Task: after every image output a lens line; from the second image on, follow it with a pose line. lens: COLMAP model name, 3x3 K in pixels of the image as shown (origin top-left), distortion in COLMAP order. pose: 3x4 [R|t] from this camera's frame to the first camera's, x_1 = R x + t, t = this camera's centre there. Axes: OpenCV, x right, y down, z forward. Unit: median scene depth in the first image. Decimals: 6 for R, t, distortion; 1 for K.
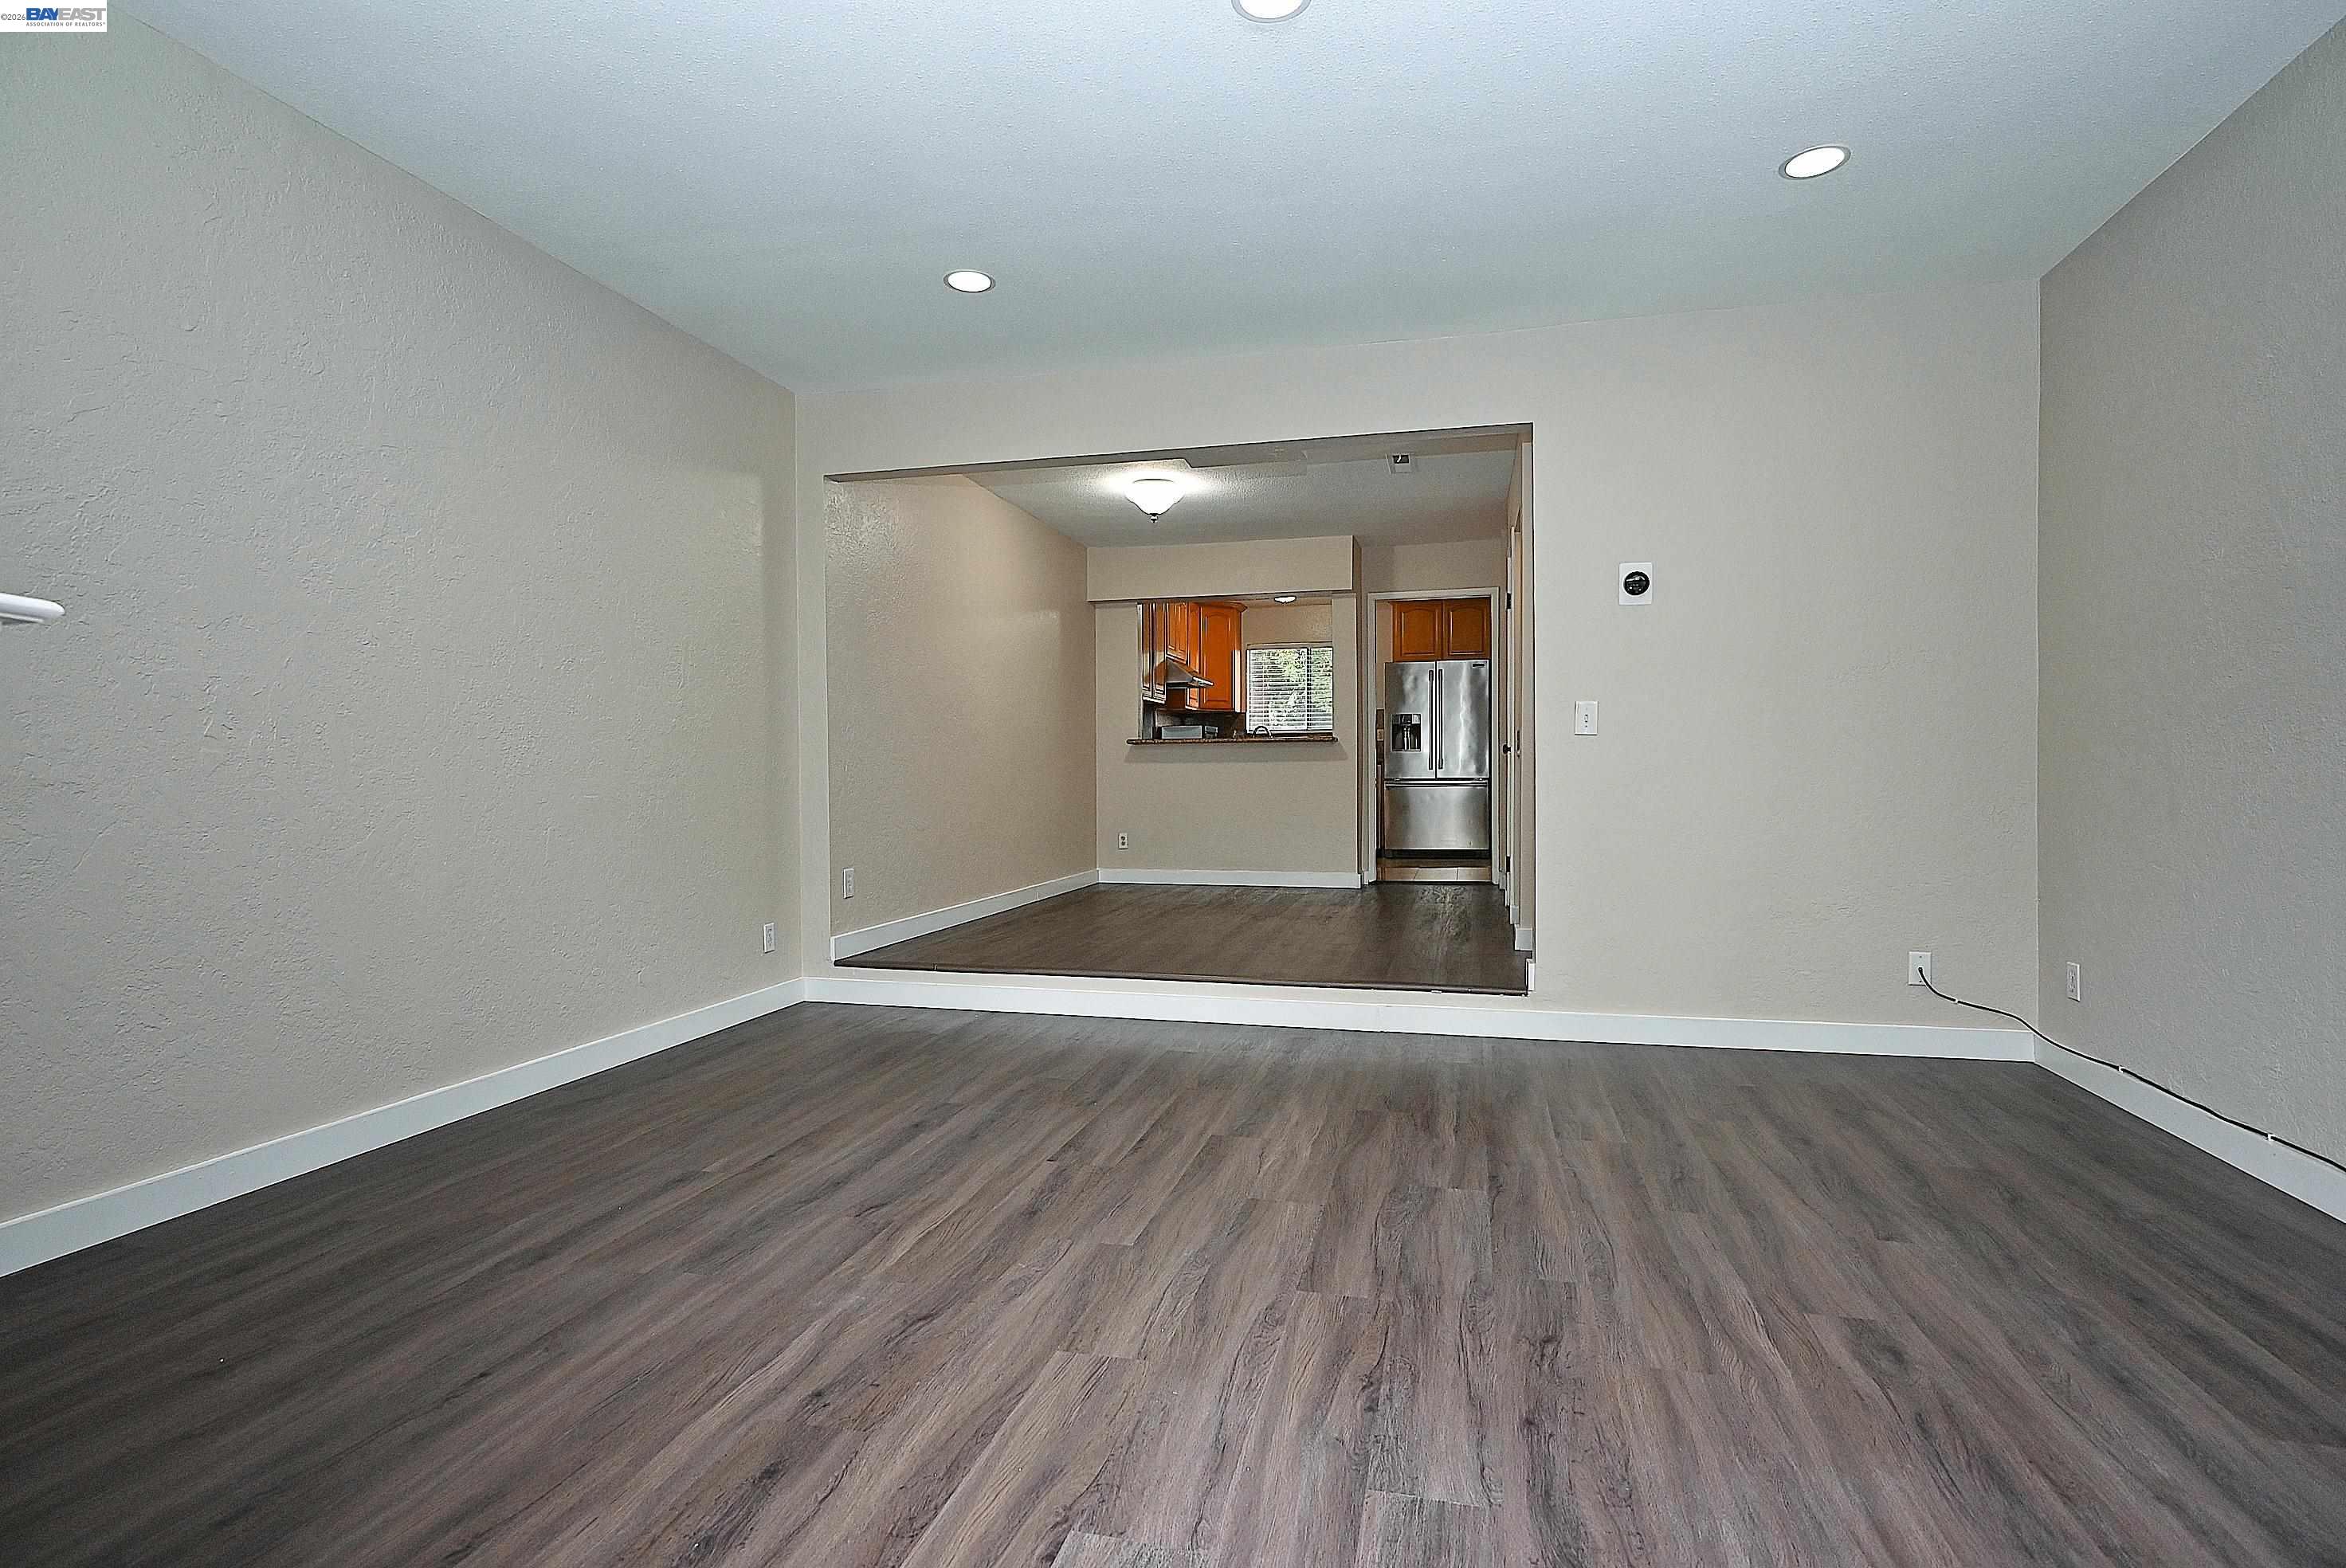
lens RADIAL K [[1155.1, 0, 1175.2], [0, 1155.1, 787.6], [0, 0, 1]] dist [-0.009640, 0.006596]
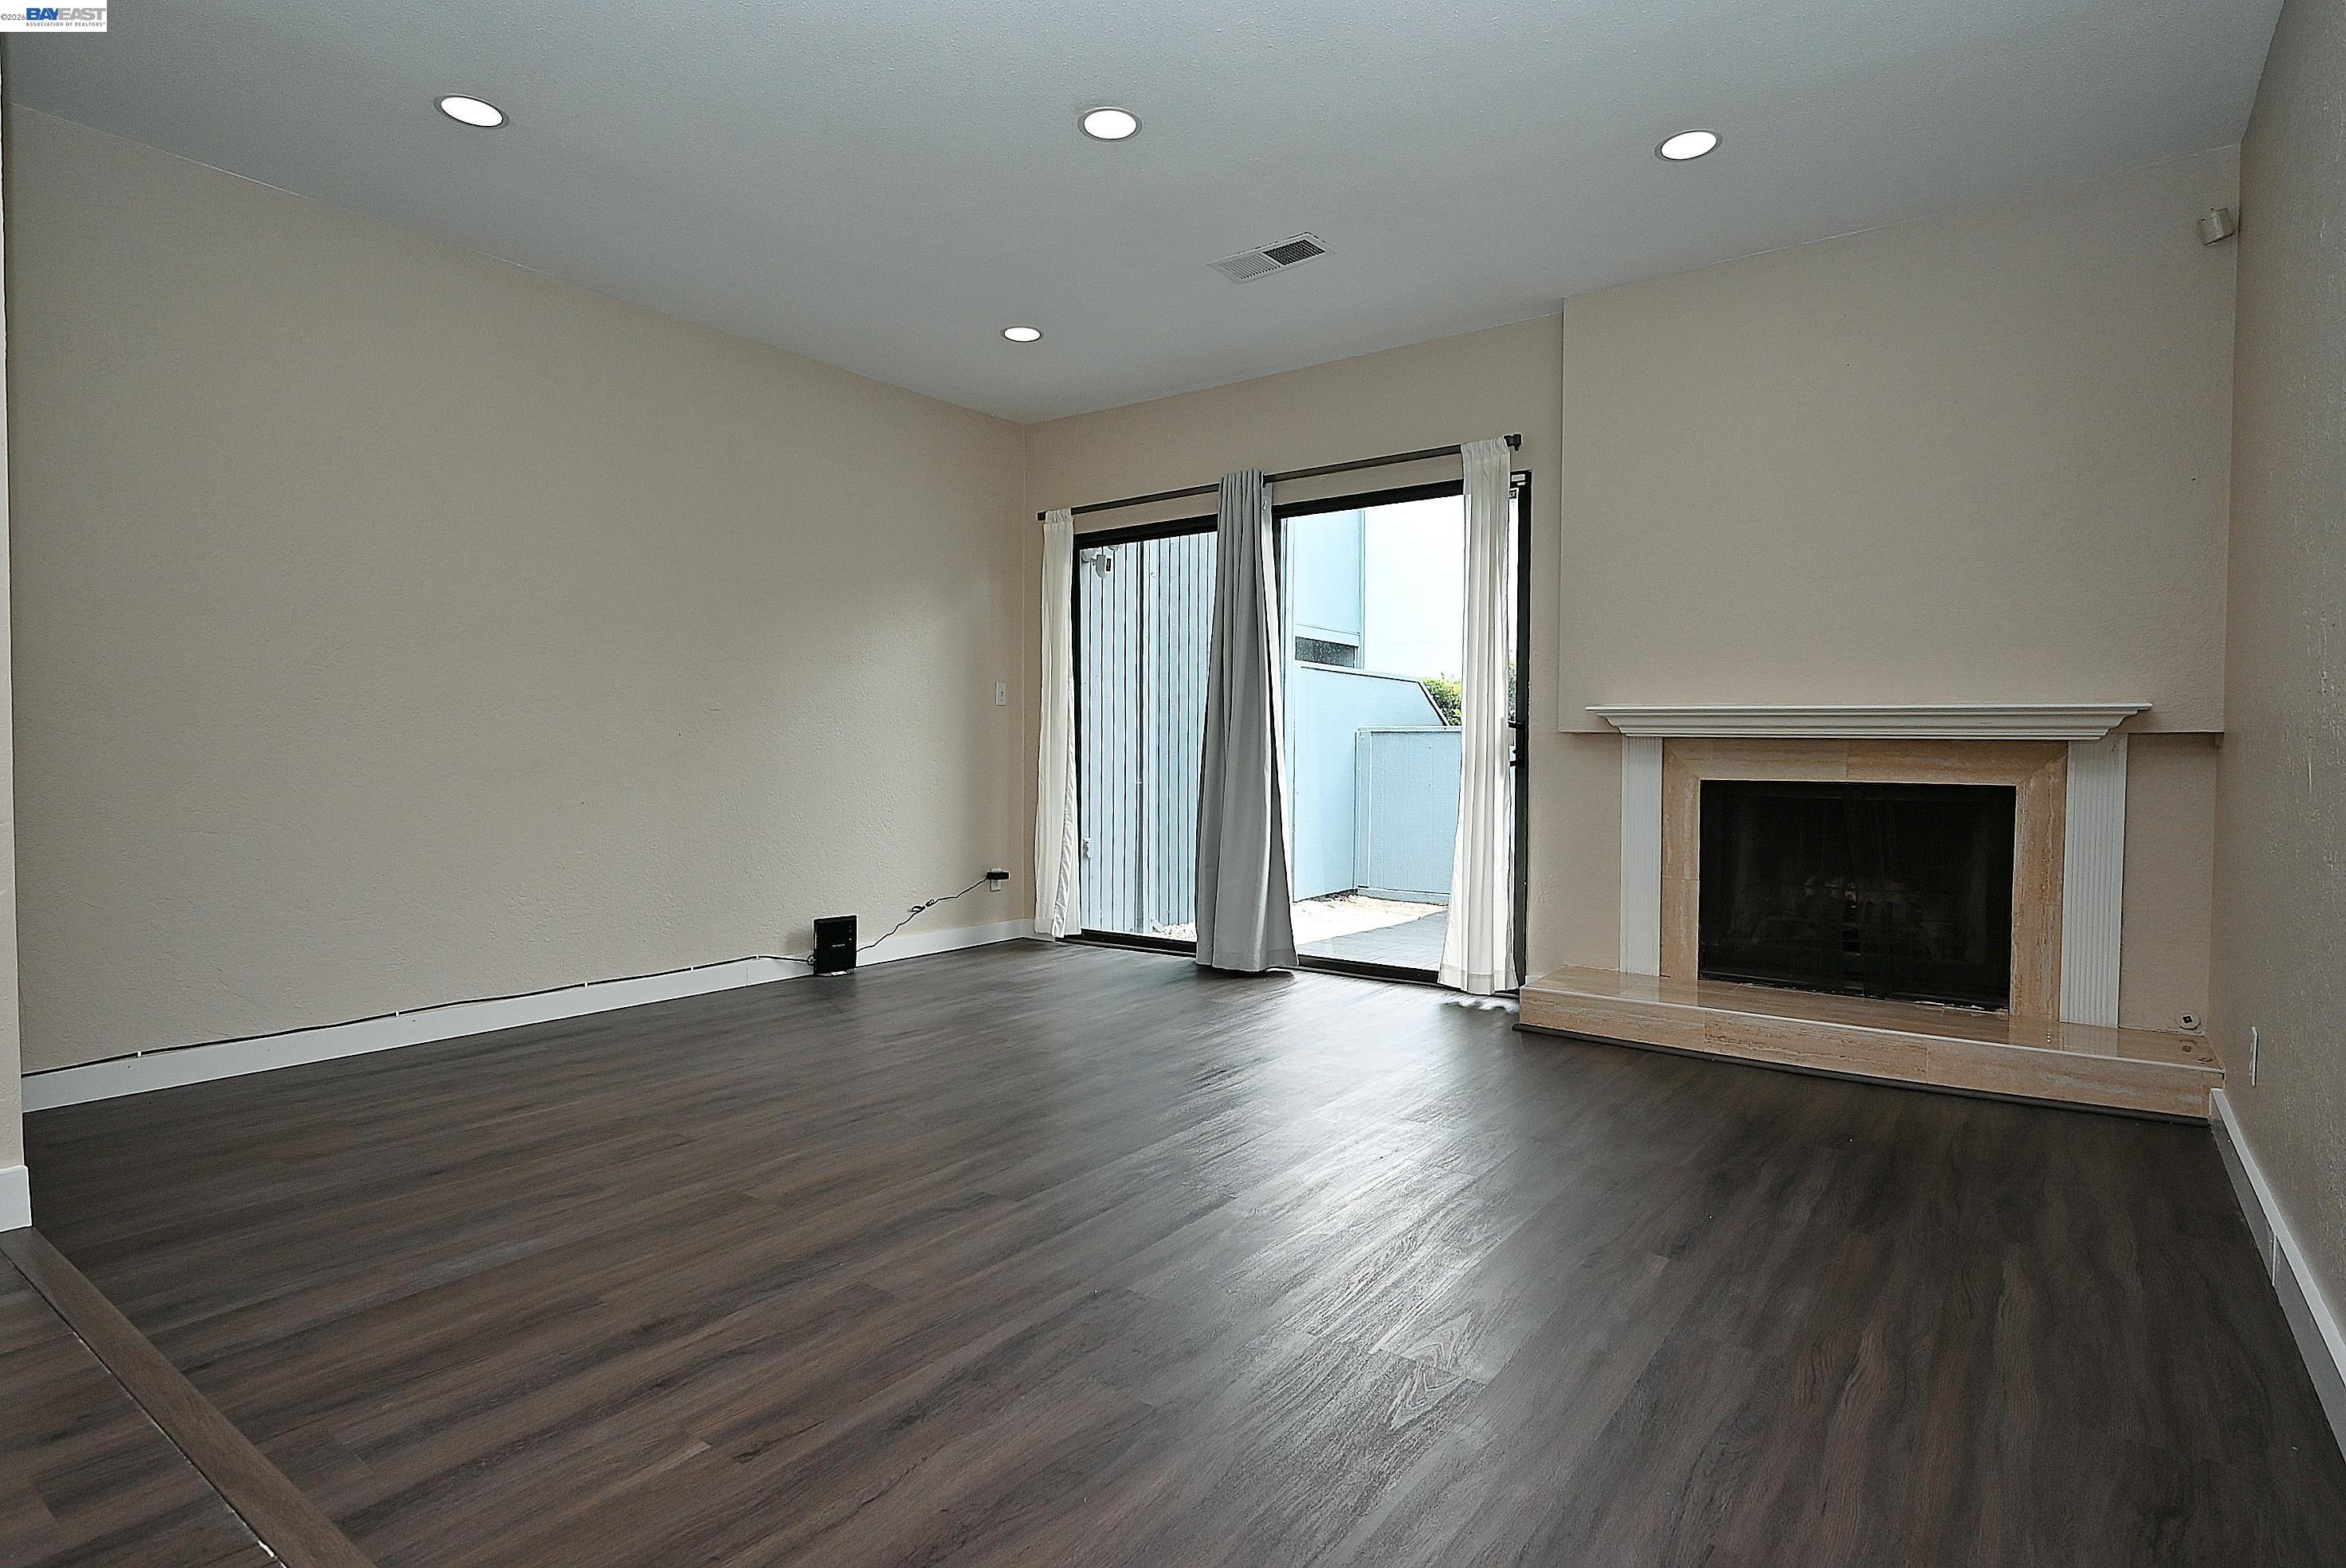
lens RADIAL K [[1200.4, 0, 1176.4], [0, 1200.4, 784.7], [0, 0, 1]] dist [-0.004929, 0.002493]
pose [[-0.926503, -0.011237, 0.376119, -0.365642], [0.003885, 0.999215, 0.039424, -0.015268], [-0.376267, 0.037988, -0.925732, 1.664526]]
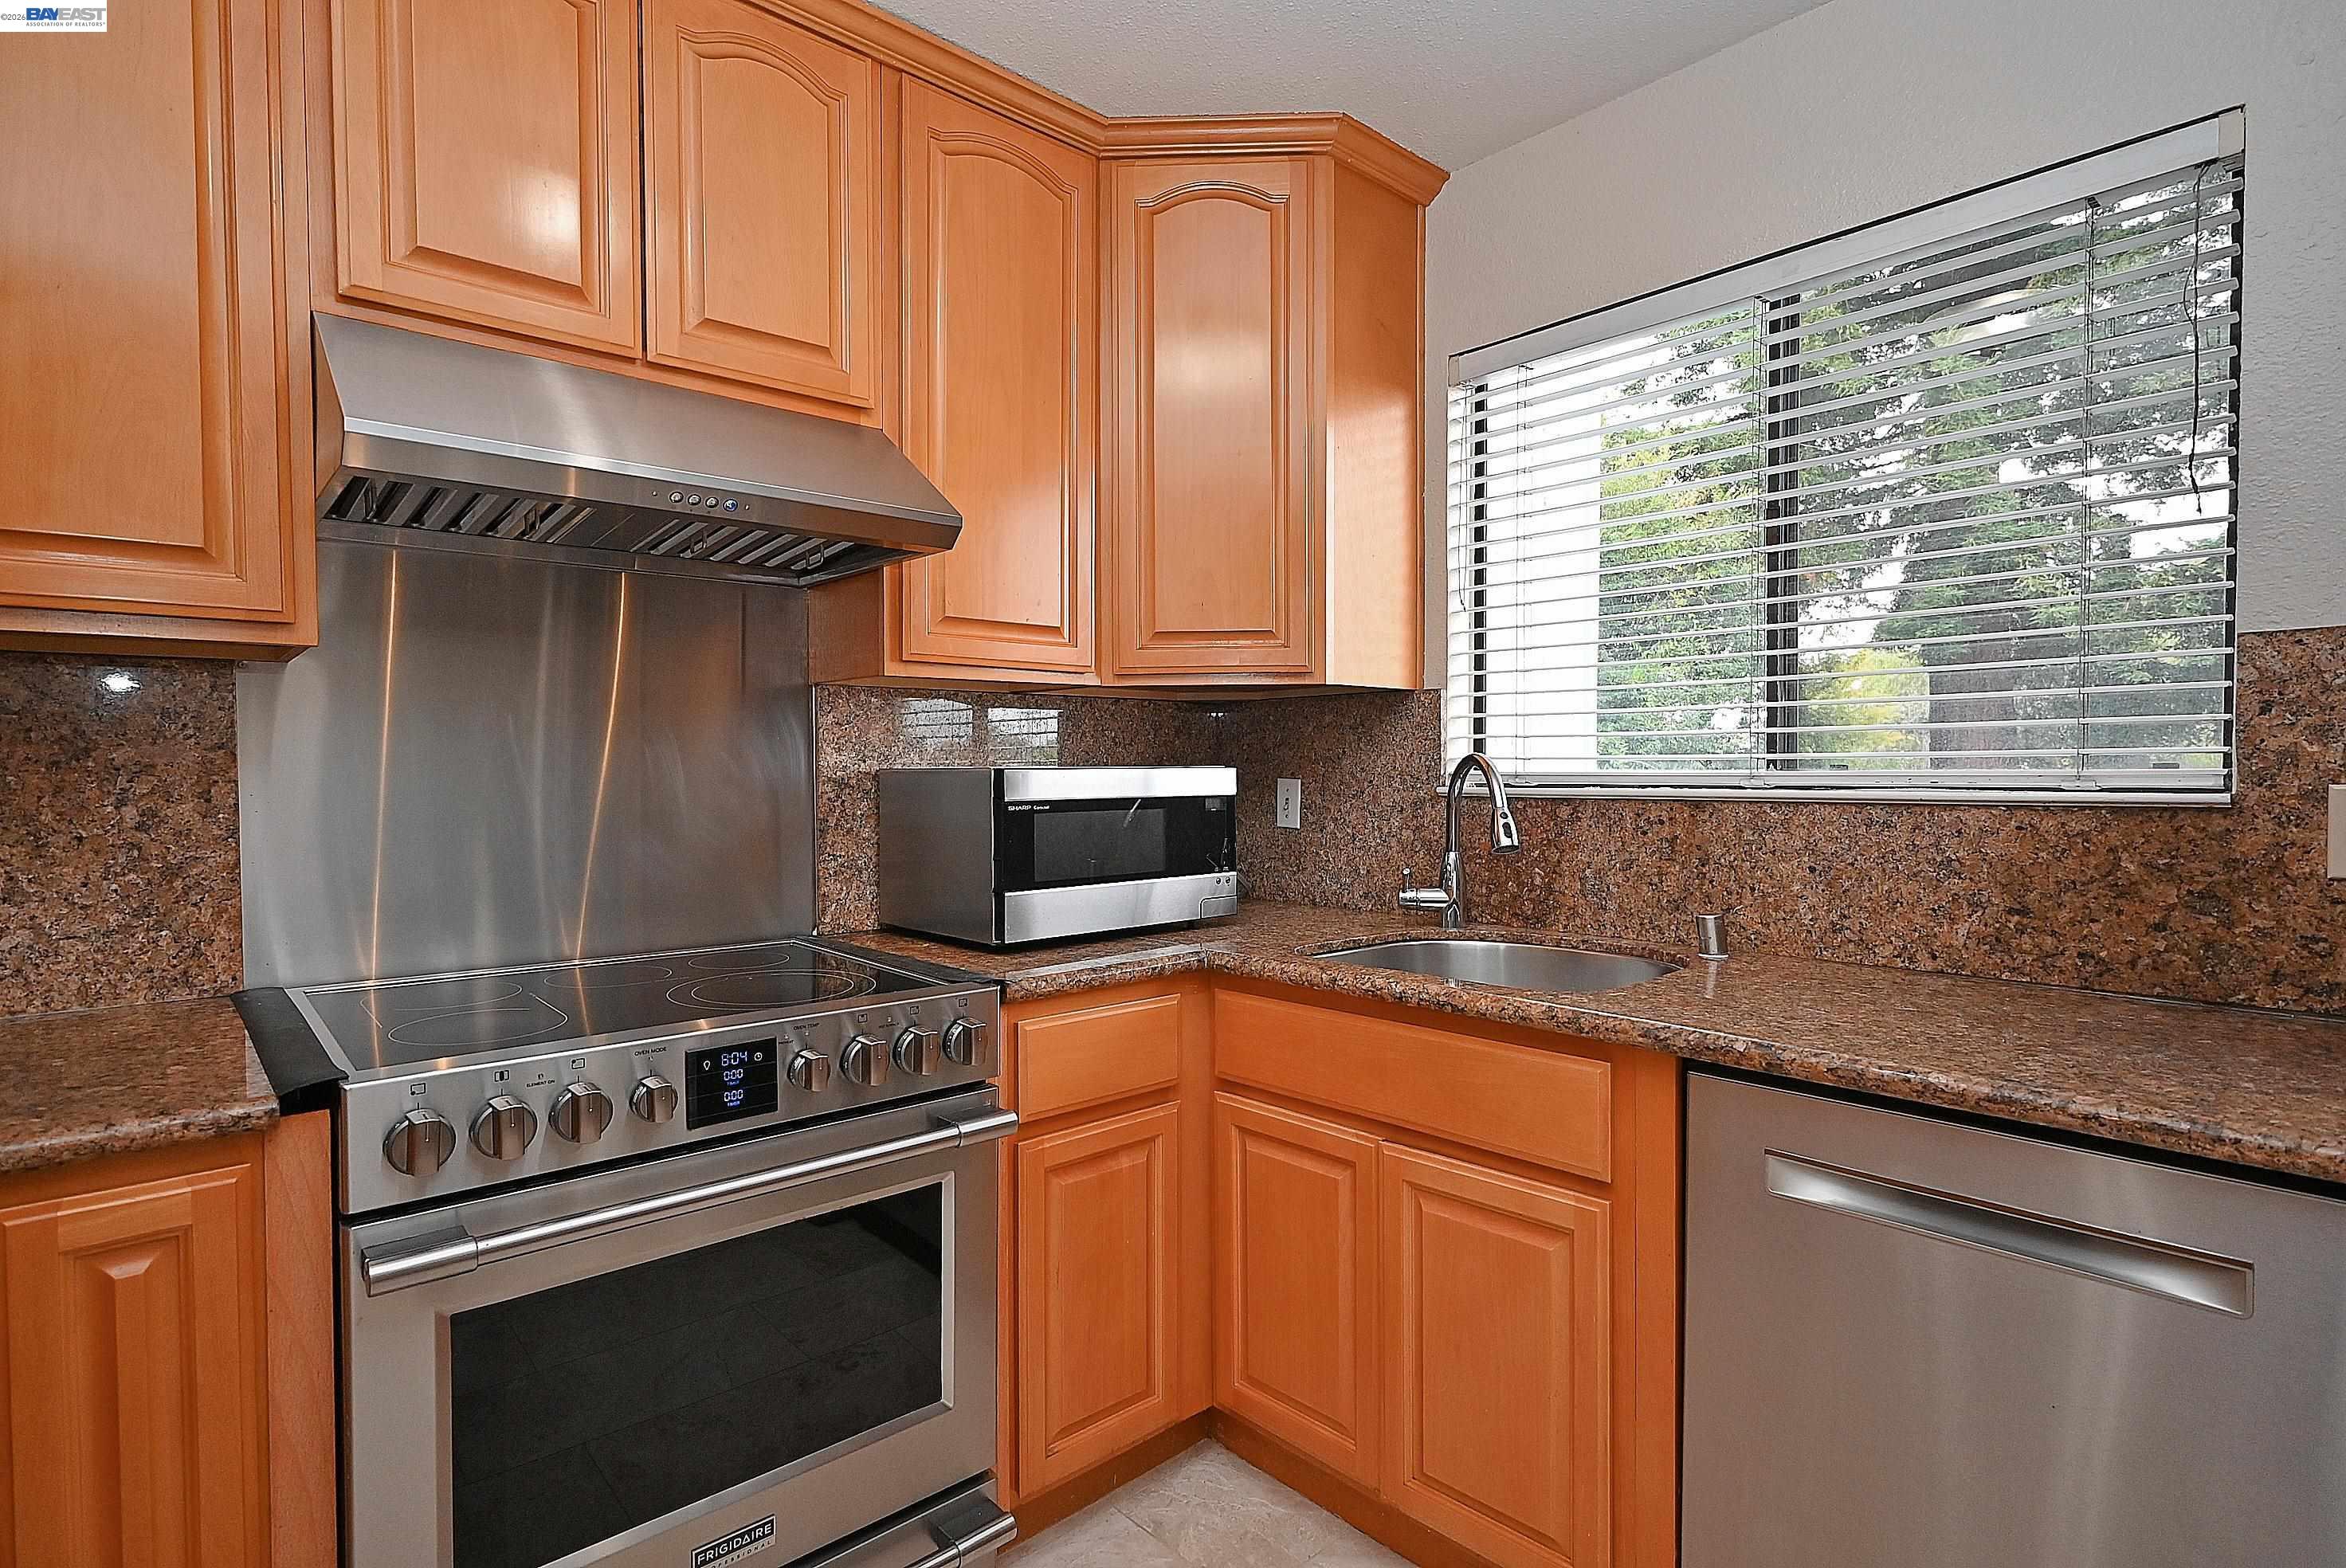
lens RADIAL K [[1155.1, 0, 1175.2], [0, 1155.1, 787.6], [0, 0, 1]] dist [-0.009640, 0.006596]
pose [[0.832261, 0.008631, -0.554317, 0.486572], [-0.004839, 0.999954, 0.008304, -0.173501], [0.554363, -0.004229, 0.832264, 2.878113]]
